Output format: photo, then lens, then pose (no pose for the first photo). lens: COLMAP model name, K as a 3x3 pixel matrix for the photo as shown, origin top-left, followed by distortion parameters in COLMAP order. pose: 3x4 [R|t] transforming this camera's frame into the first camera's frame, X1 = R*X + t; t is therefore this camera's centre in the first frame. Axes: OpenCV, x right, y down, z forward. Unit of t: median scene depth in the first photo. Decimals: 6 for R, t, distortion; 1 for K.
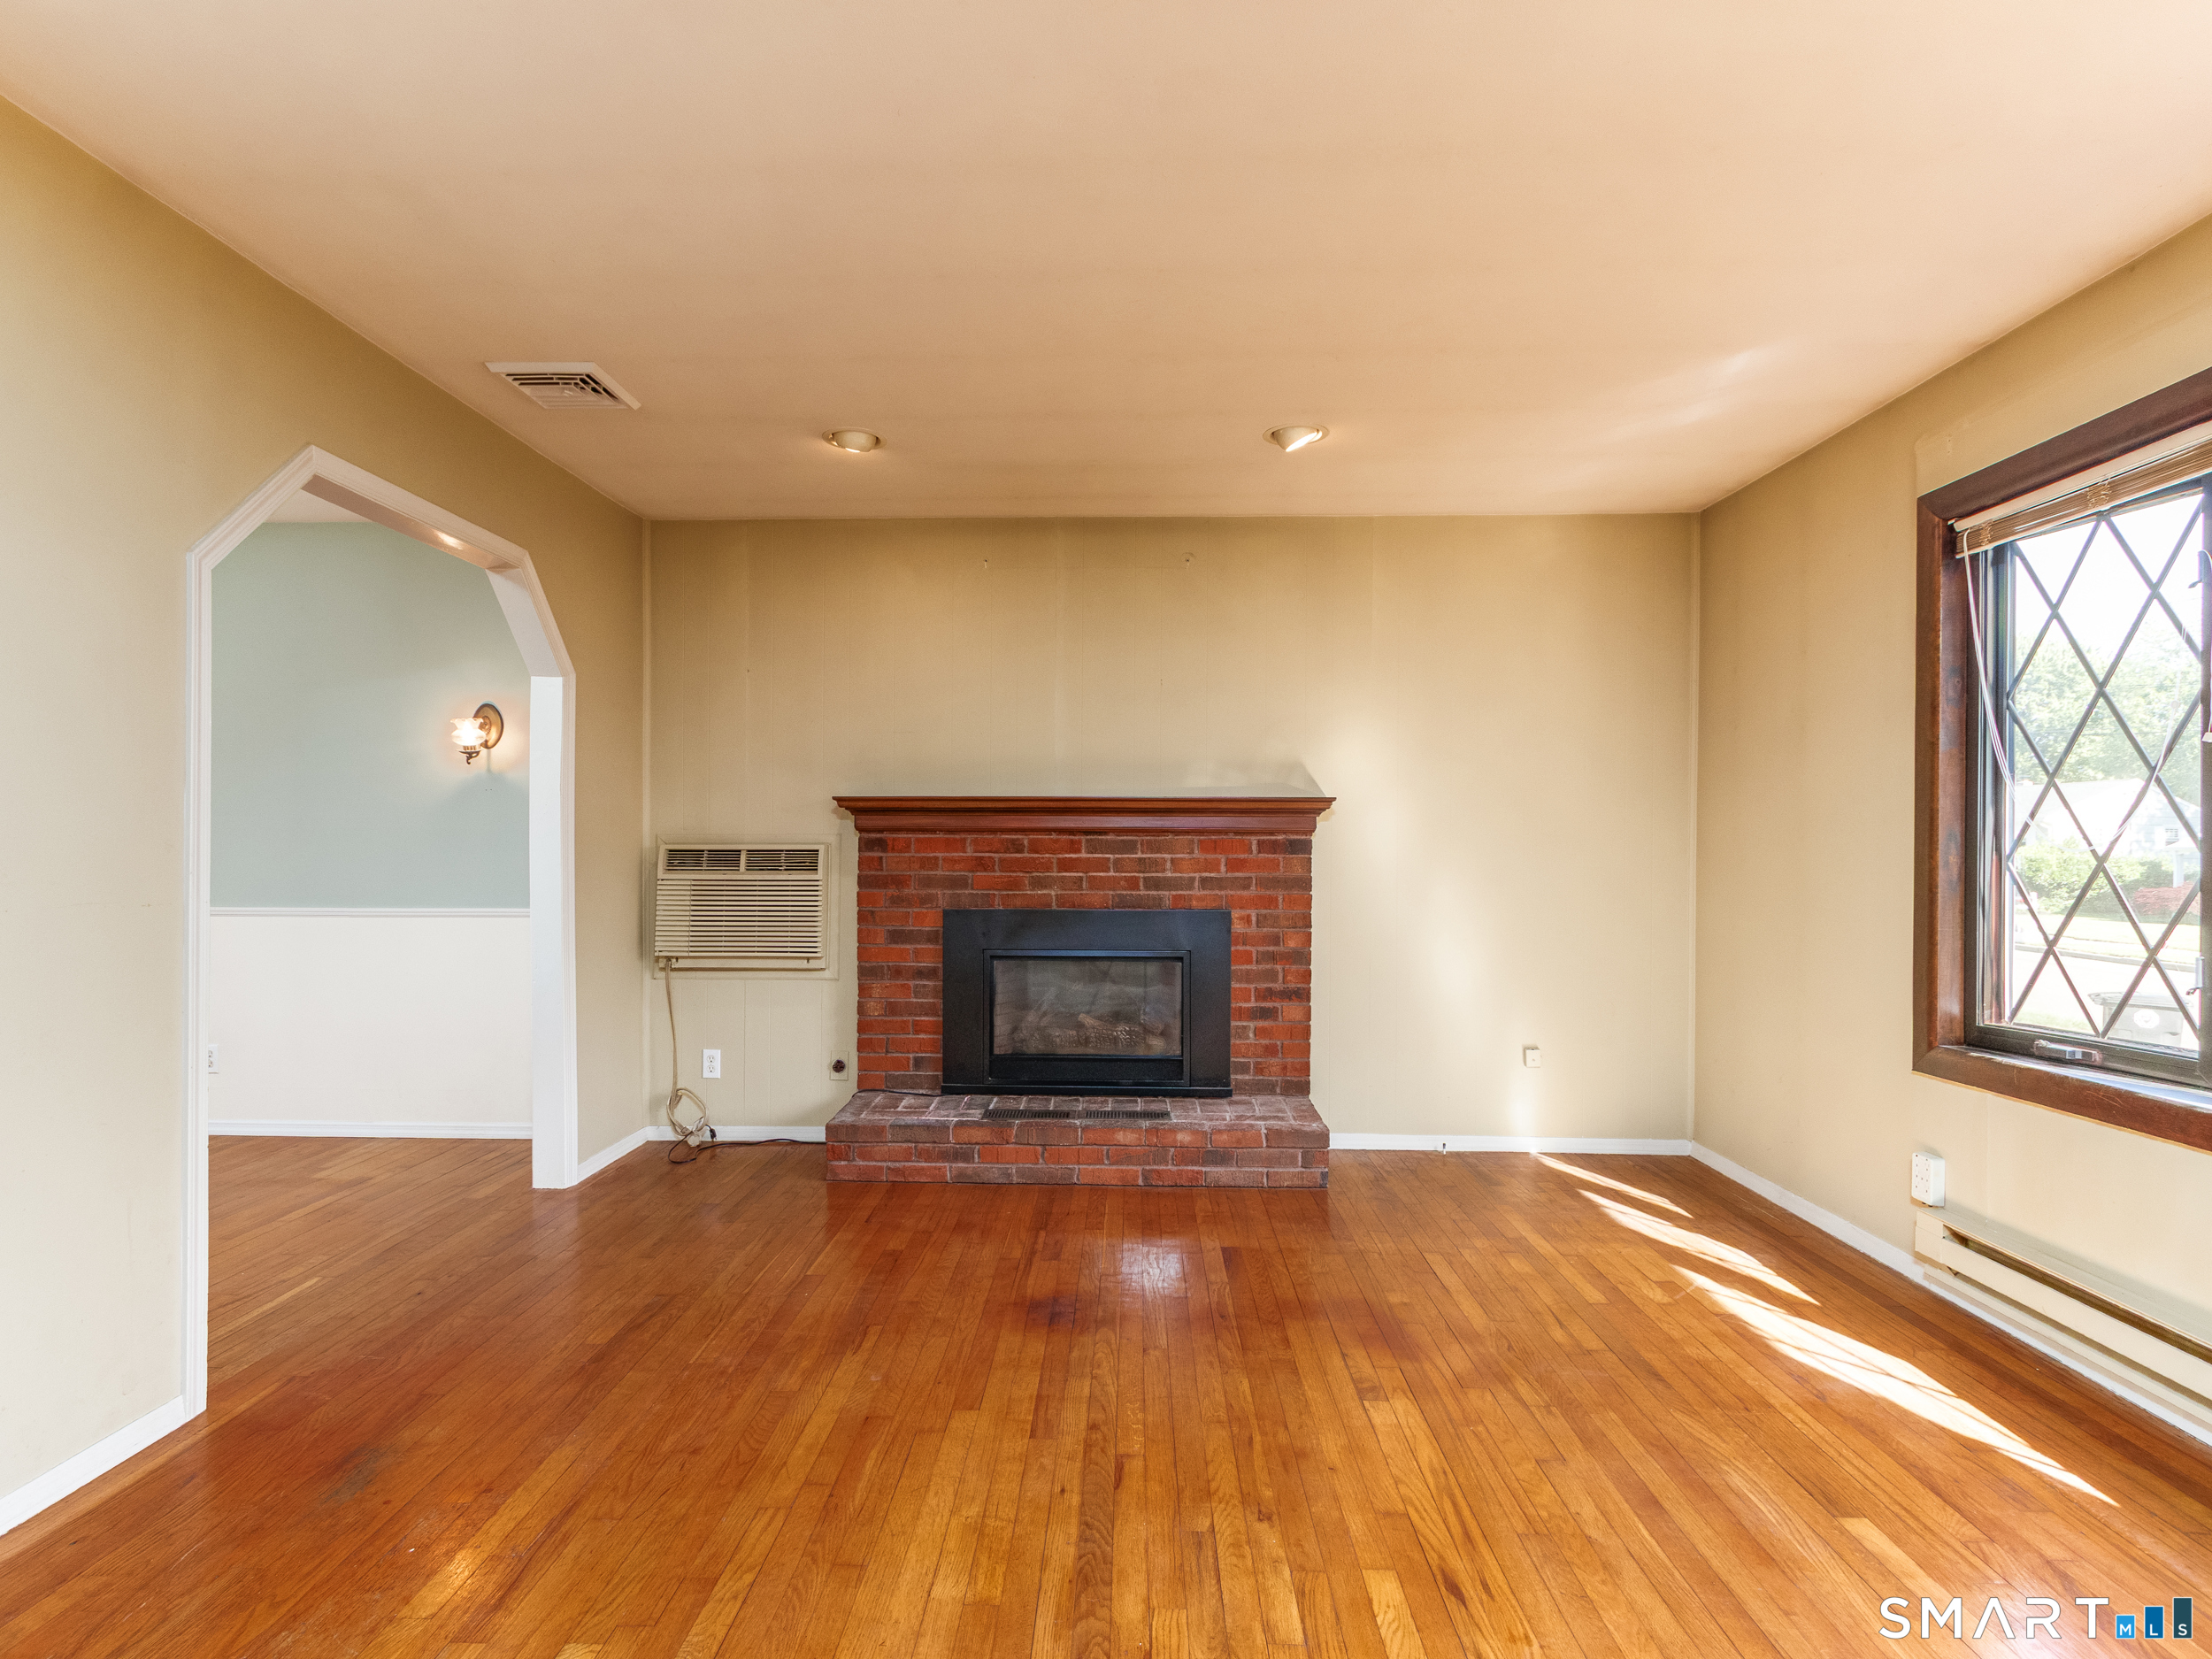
lens RADIAL K [[1134.9, 0, 1093.9], [0, 1134.9, 848.3], [0, 0, 1]] dist [0.013022, -0.007206]
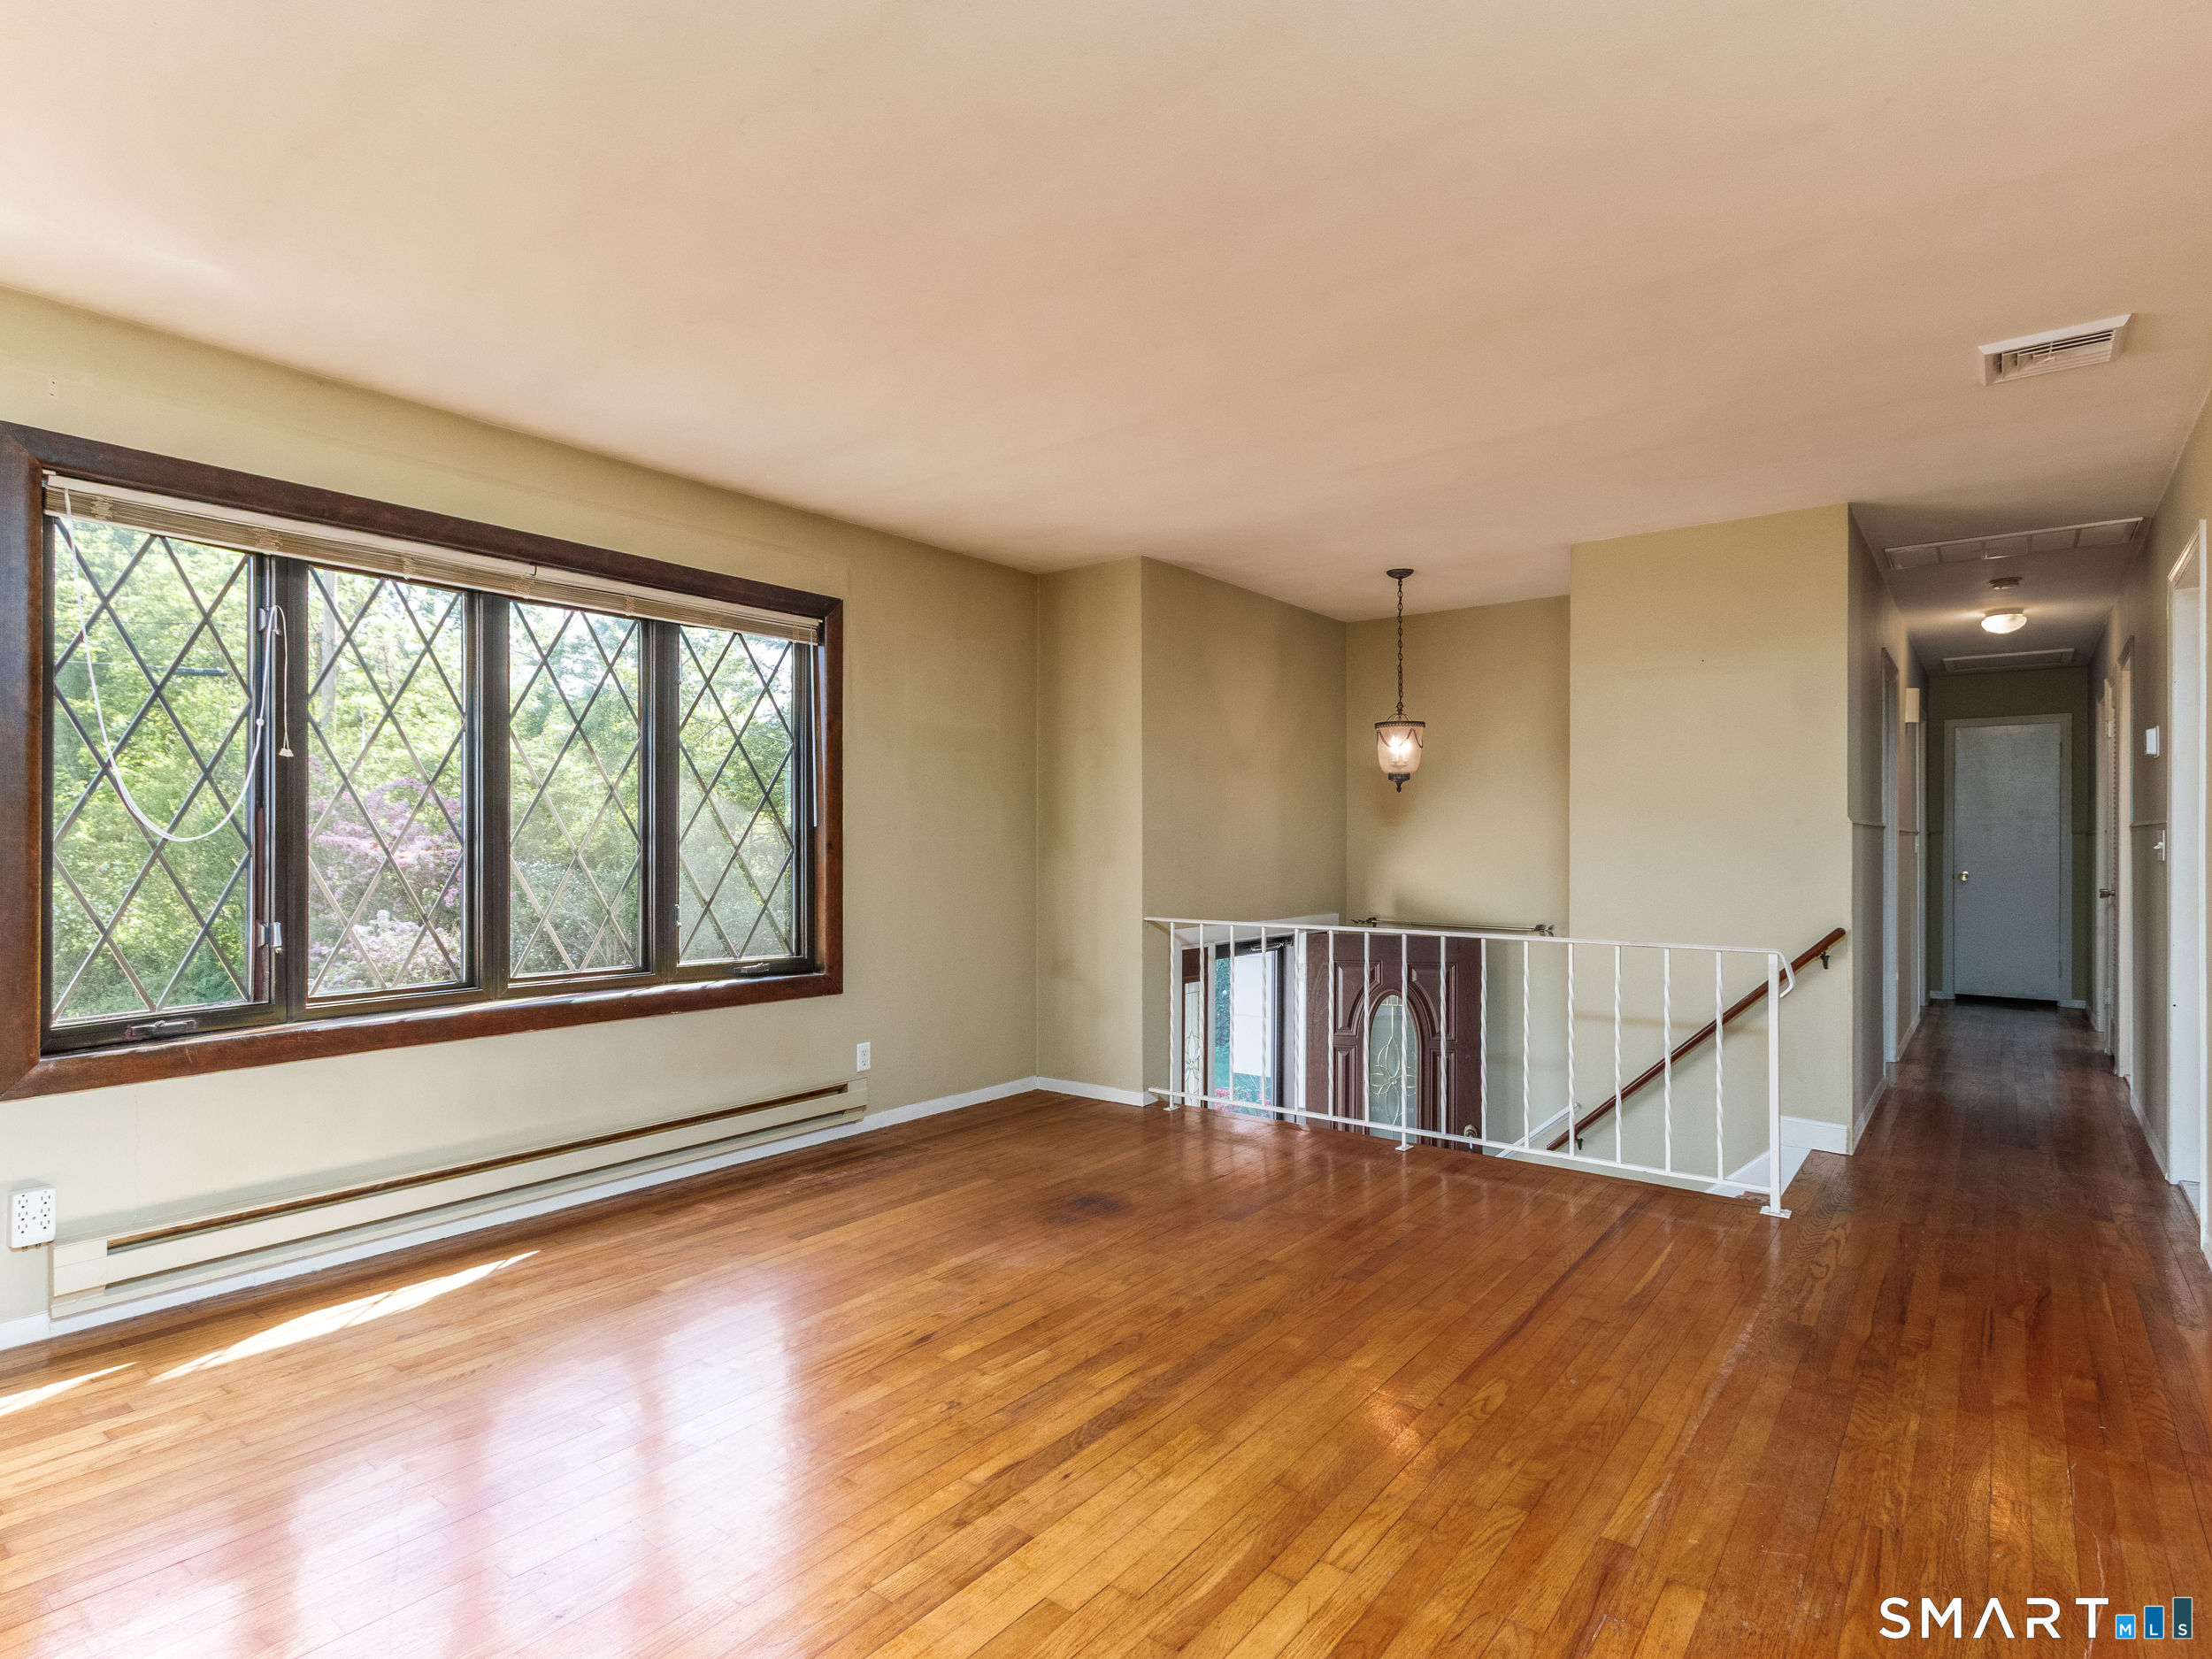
lens RADIAL K [[1171.5, 0, 1090.5], [0, 1171.5, 828.1], [0, 0, 1]] dist [0.006248, 0.000978]
pose [[-0.810866, 0.003369, 0.585222, -0.612060], [-0.004204, 0.999924, -0.011582, -0.000399], [-0.585217, -0.011852, -0.810790, 1.712826]]
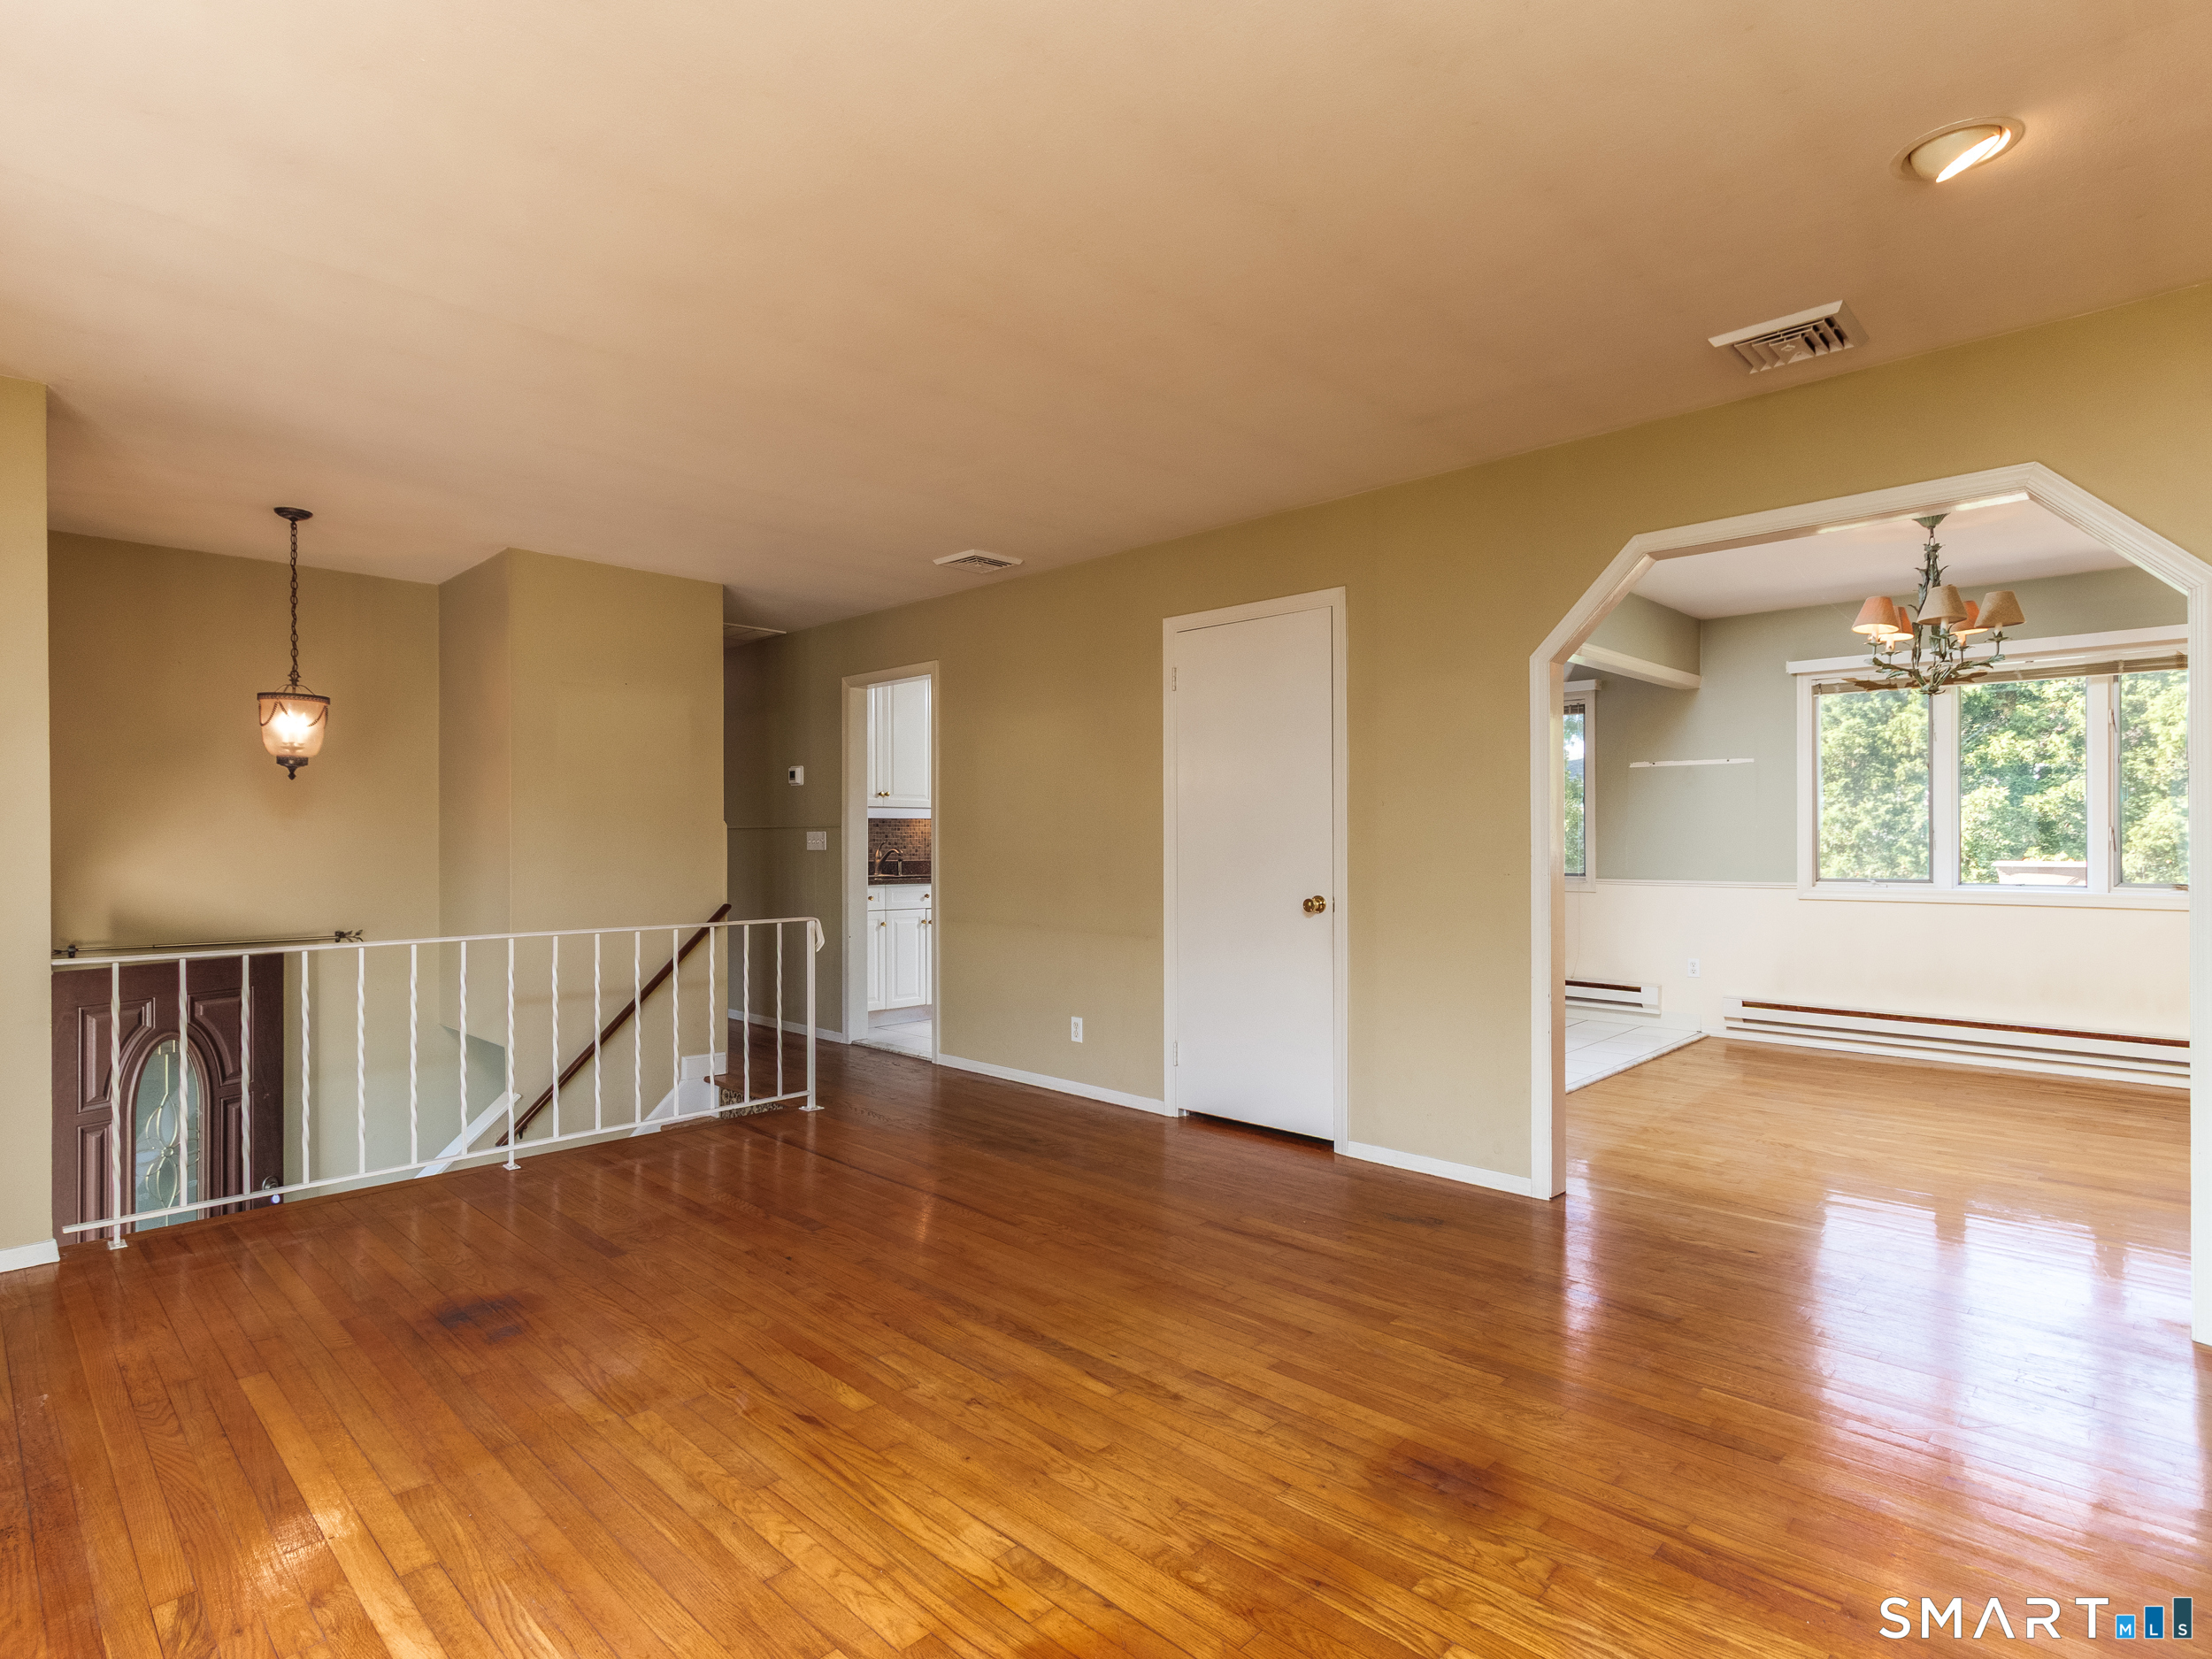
lens RADIAL K [[1140.0, 0, 1106.0], [0, 1140.0, 829.5], [0, 0, 1]] dist [0.013028, -0.000371]
pose [[-0.668108, -0.004788, -0.744049, 0.853076], [0.000889, 0.999973, -0.007233, -0.005852], [0.744063, -0.005493, -0.668086, 1.709780]]
